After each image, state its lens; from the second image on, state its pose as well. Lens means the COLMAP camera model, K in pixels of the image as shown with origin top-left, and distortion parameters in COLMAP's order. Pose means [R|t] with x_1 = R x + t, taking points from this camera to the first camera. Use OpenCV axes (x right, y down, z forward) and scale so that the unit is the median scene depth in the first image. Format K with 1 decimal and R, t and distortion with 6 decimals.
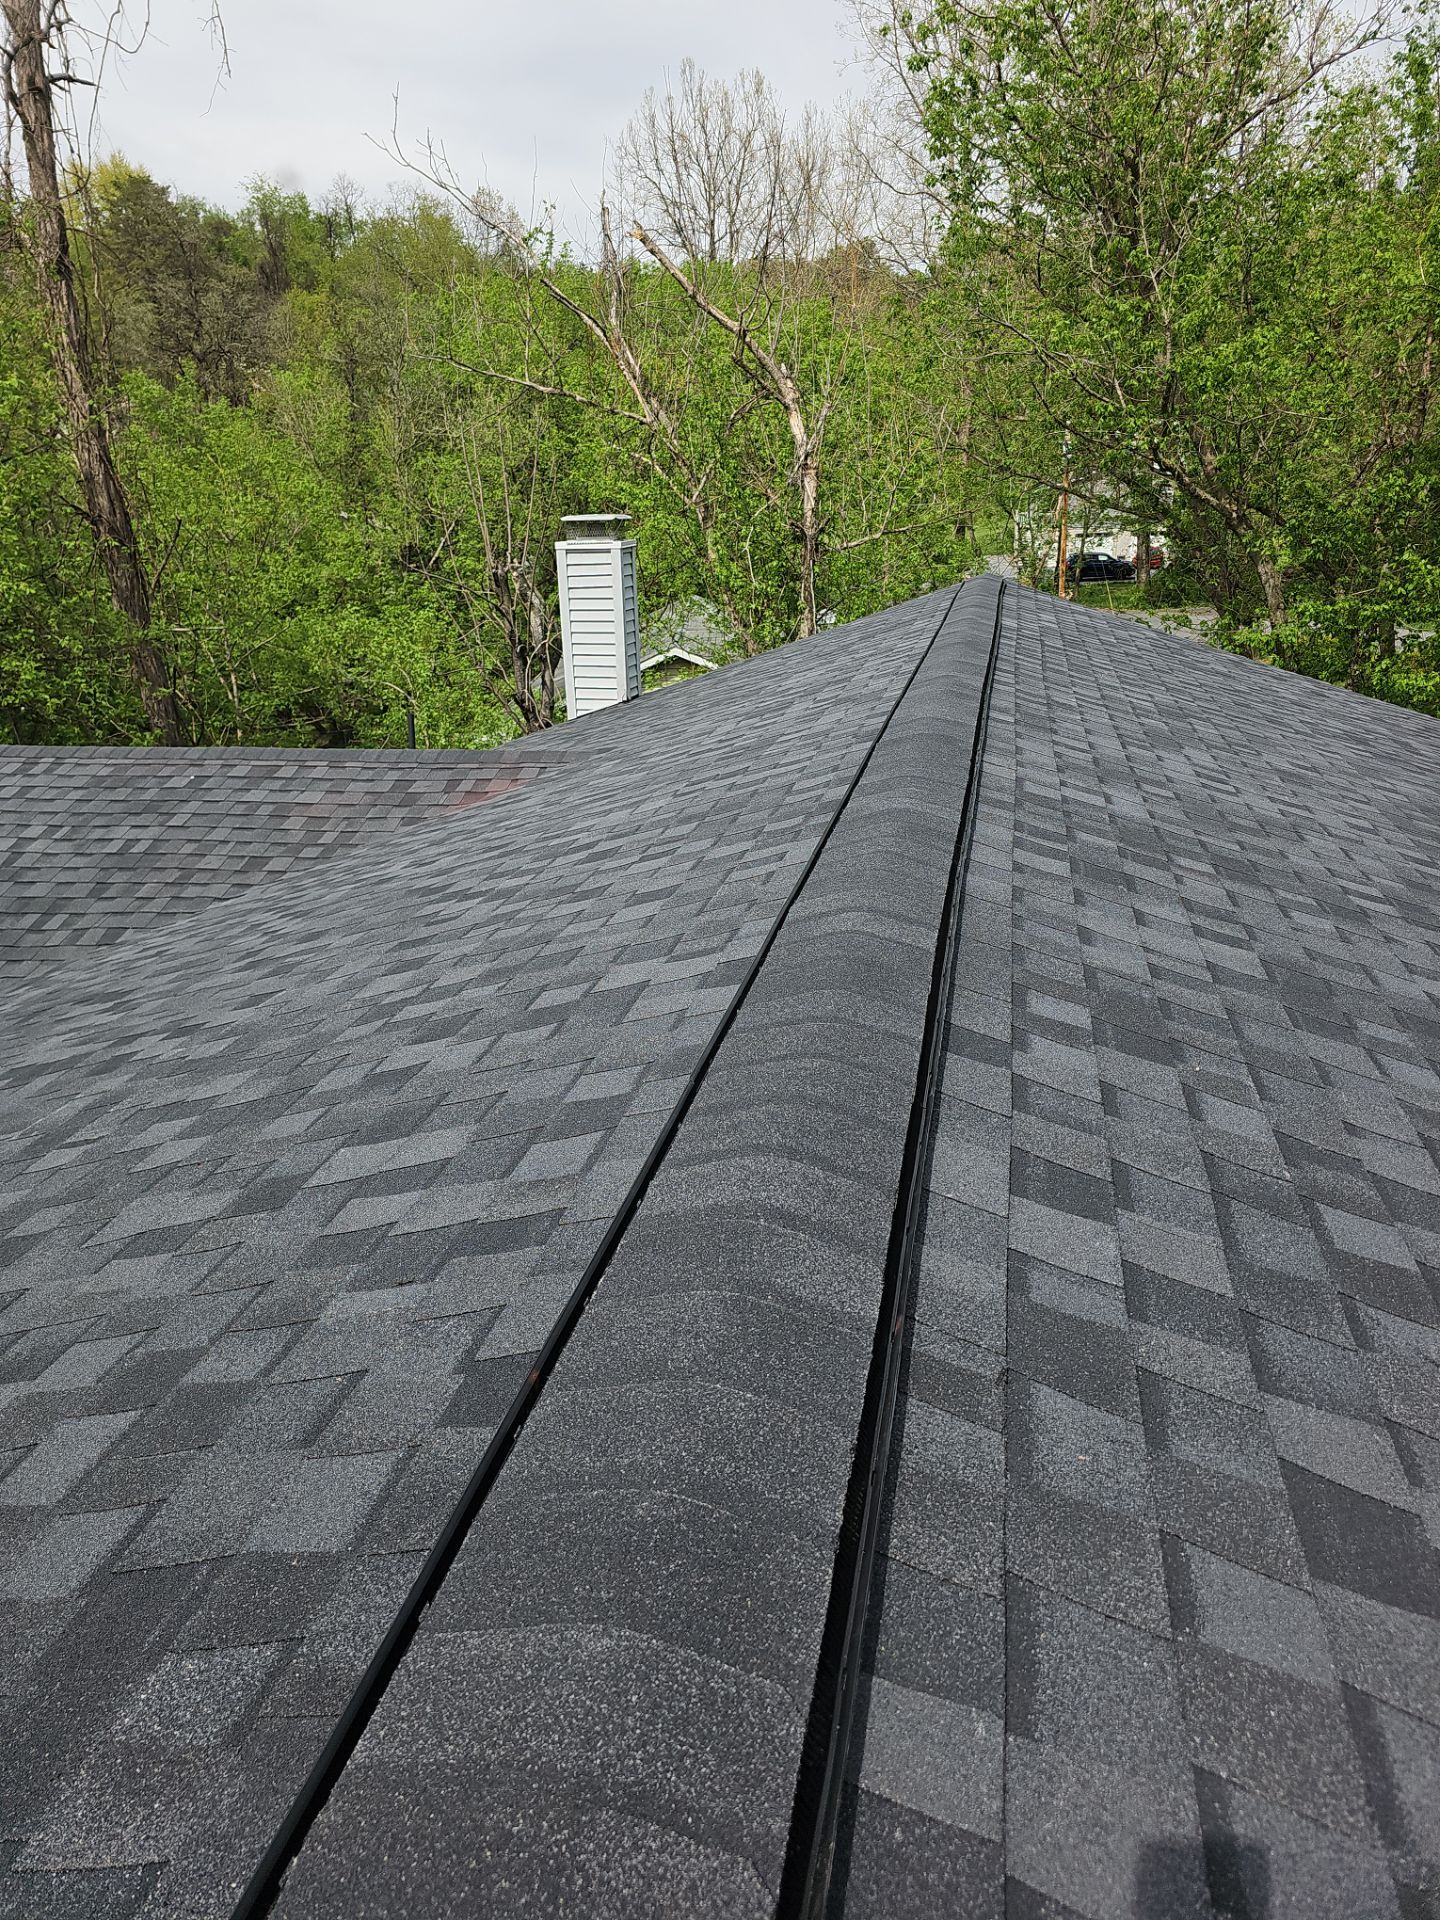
lens RADIAL K [[1242.2, 0, 720.0], [0, 1242.2, 960.0], [0, 0, 1]] dist [0.063583, -0.072726]
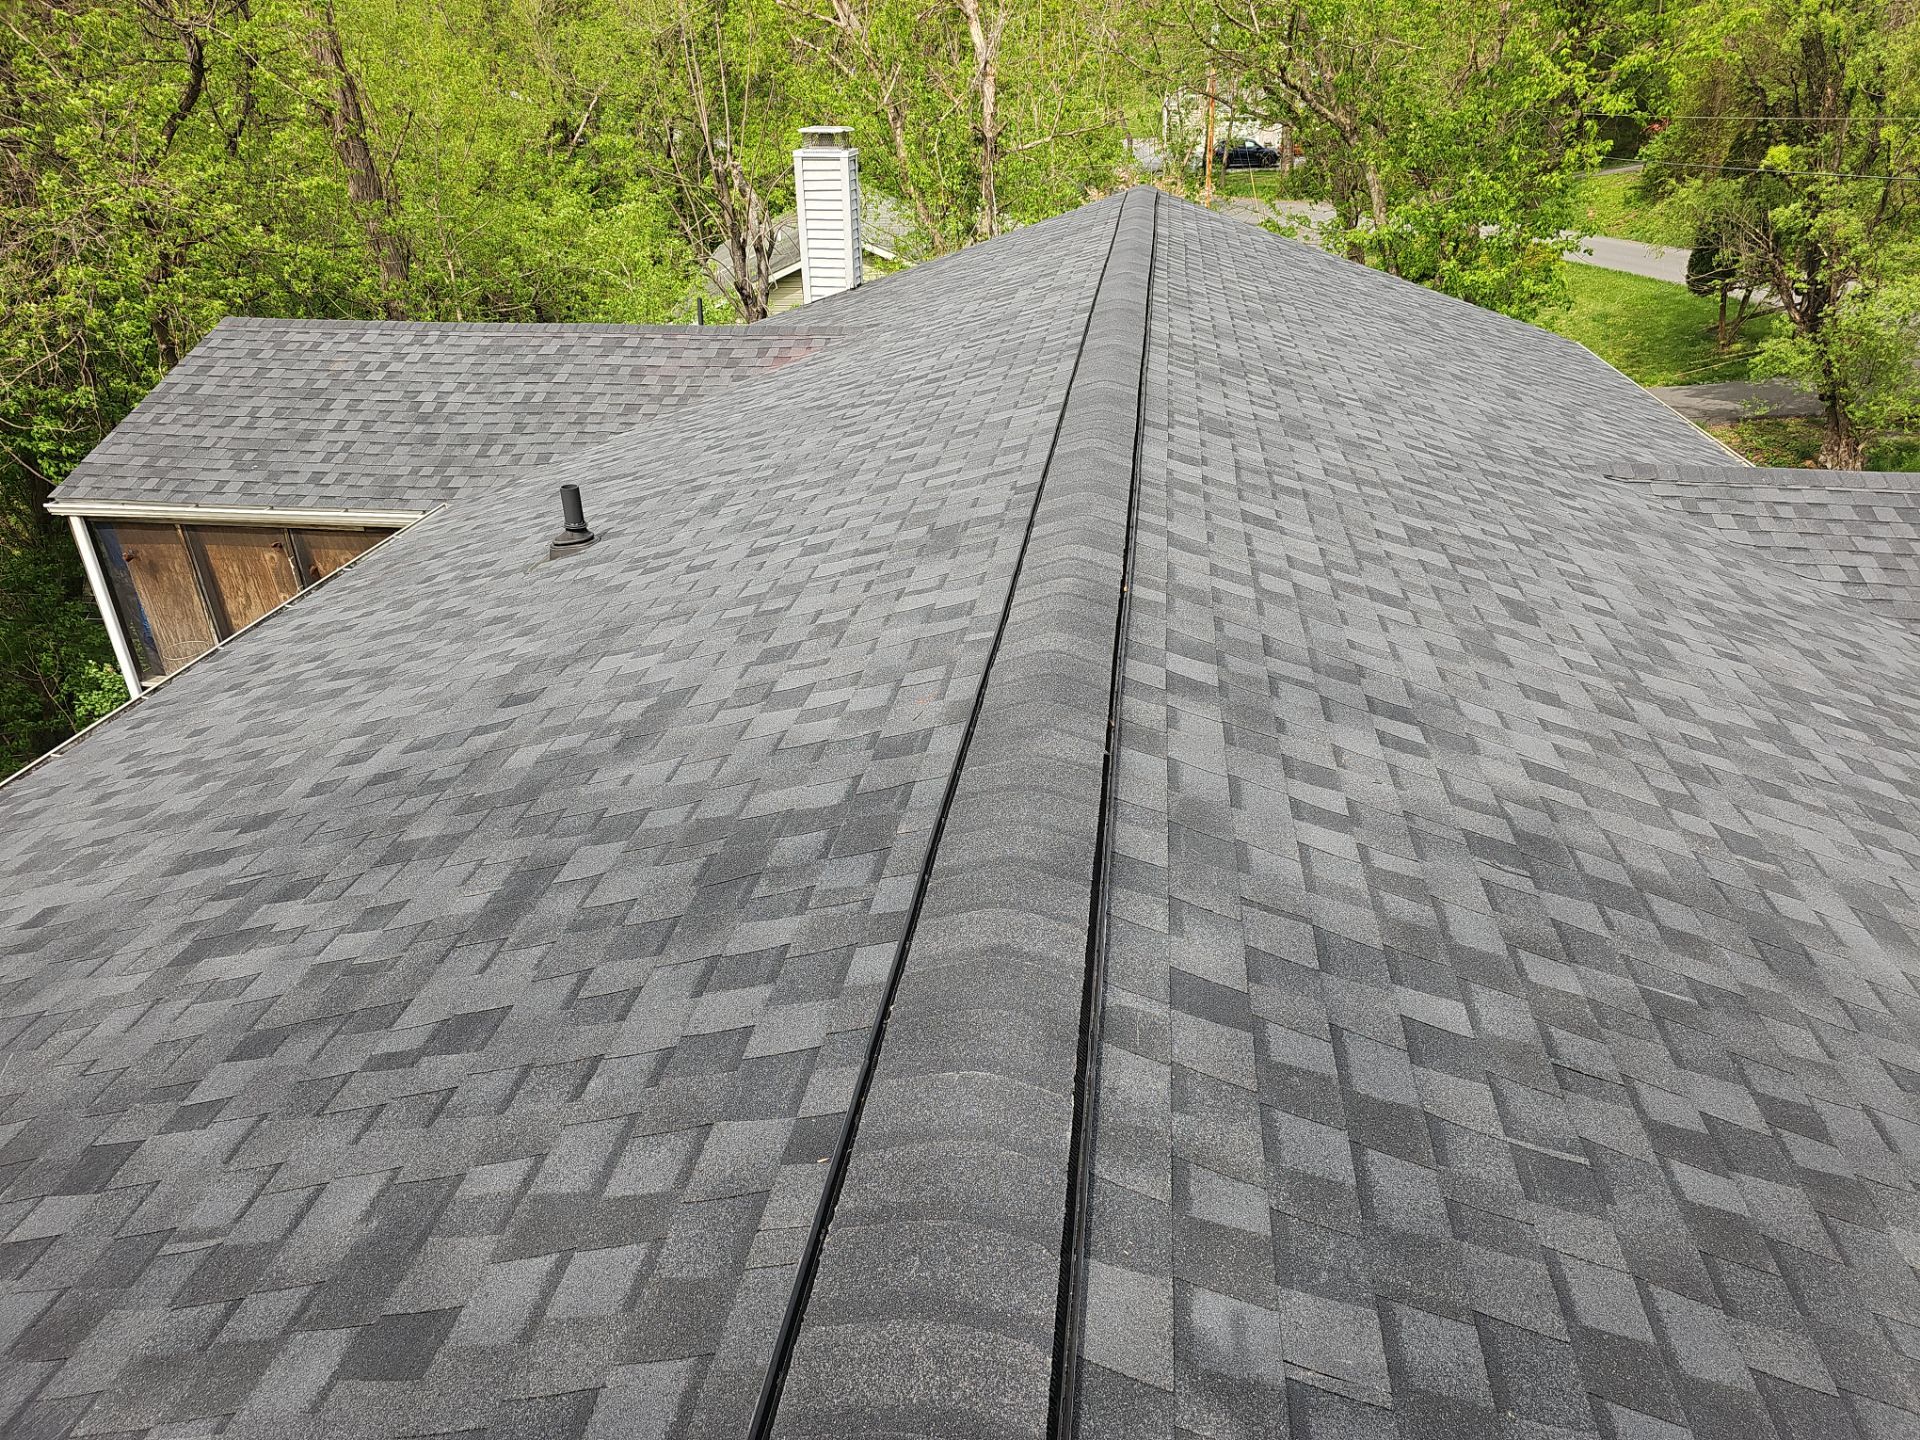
lens RADIAL K [[1256.3, 0, 985.2], [0, 1256.3, 757.8], [0, 0, 1]] dist [0.038782, -0.031400]
pose [[0.995366, -0.027927, 0.092015, -0.110929], [0.013909, 0.988648, 0.149607, 0.095952], [-0.095148, -0.147634, 0.984455, -0.450821]]
